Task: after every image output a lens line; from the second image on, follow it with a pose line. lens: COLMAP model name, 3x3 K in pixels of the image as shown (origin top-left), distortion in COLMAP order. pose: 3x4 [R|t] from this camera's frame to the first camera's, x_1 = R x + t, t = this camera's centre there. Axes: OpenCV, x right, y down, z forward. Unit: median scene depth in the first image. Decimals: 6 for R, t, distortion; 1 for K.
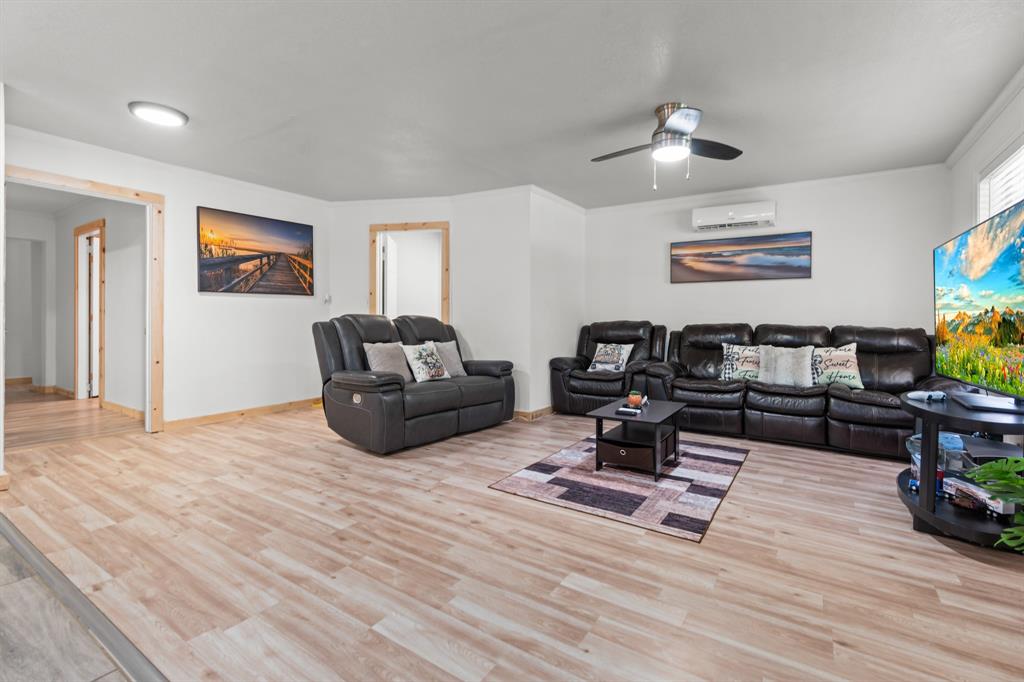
lens RADIAL K [[464.9, 0, 512.4], [0, 464.9, 325.7], [0, 0, 1]] dist [-0.005224, 0.000778]
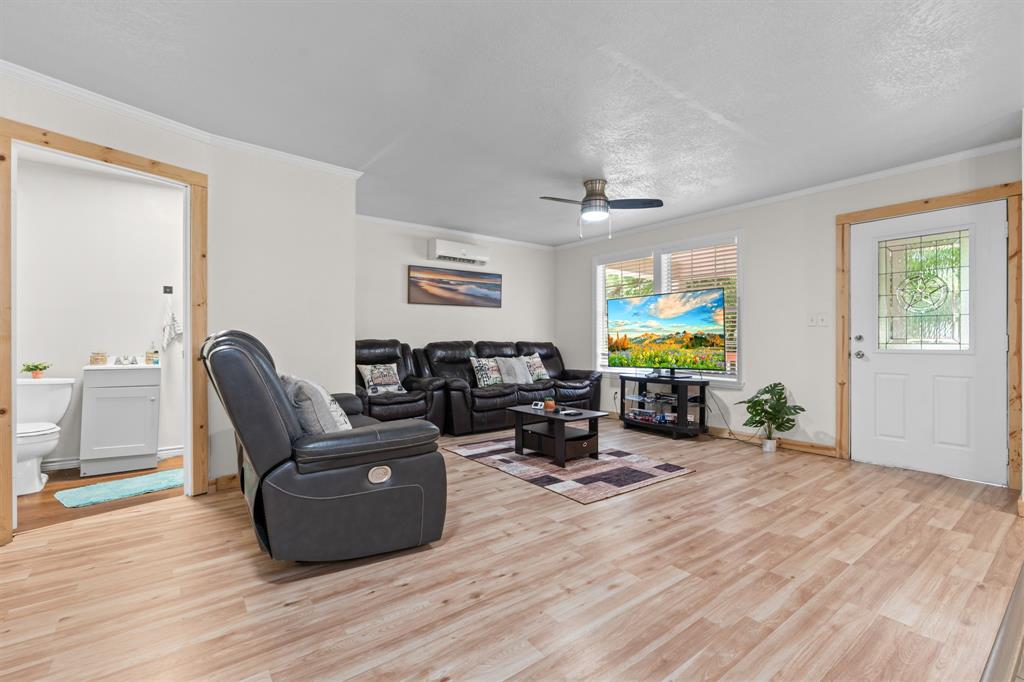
lens RADIAL K [[458.9, 0, 512.8], [0, 458.9, 337.8], [0, 0, 1]] dist [-0.001741, 0.000449]
pose [[0.329382, -0.005088, 0.944183, -1.005678], [0.017087, 0.999854, -0.000573, -0.015801], [-0.944042, 0.016322, 0.329420, 0.786104]]
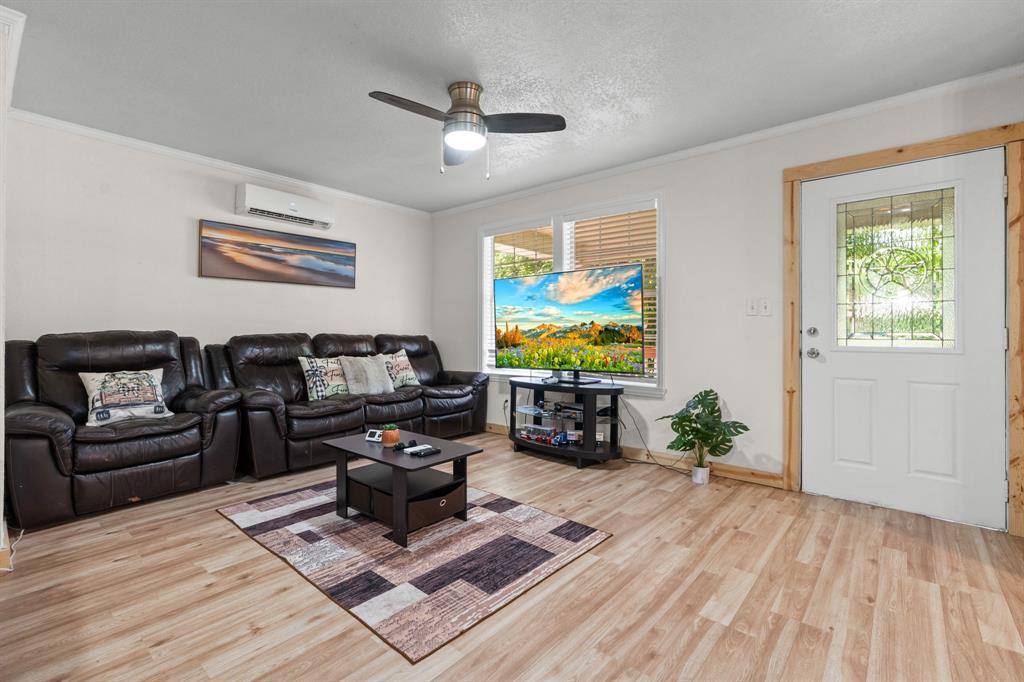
lens RADIAL K [[464.9, 0, 512.4], [0, 464.9, 325.7], [0, 0, 1]] dist [-0.005224, 0.000778]
pose [[0.129834, 0.006074, 0.991517, -0.517825], [0.012356, 0.999894, -0.007743, -0.011490], [-0.991459, 0.013257, 0.129745, 0.797119]]
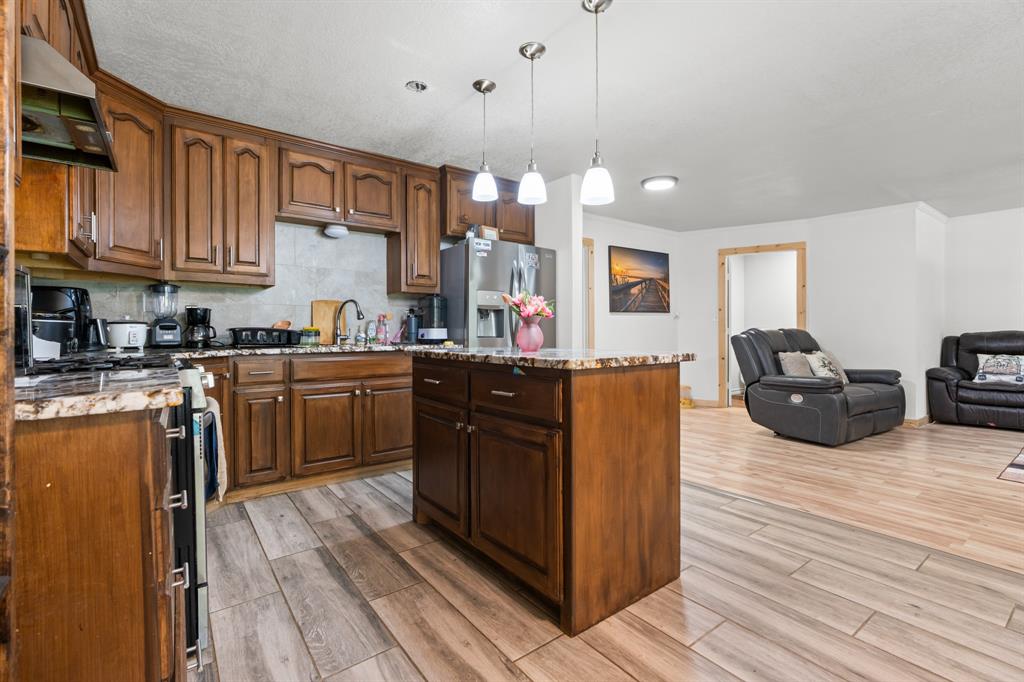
lens RADIAL K [[459.9, 0, 511.2], [0, 459.9, 334.2], [0, 0, 1]] dist [-0.000192, 0.000461]
pose [[0.942121, -0.009229, -0.335146, -0.764012], [0.006200, 0.999930, -0.010106, -0.000827], [0.335215, 0.007443, 0.942112, -0.442869]]
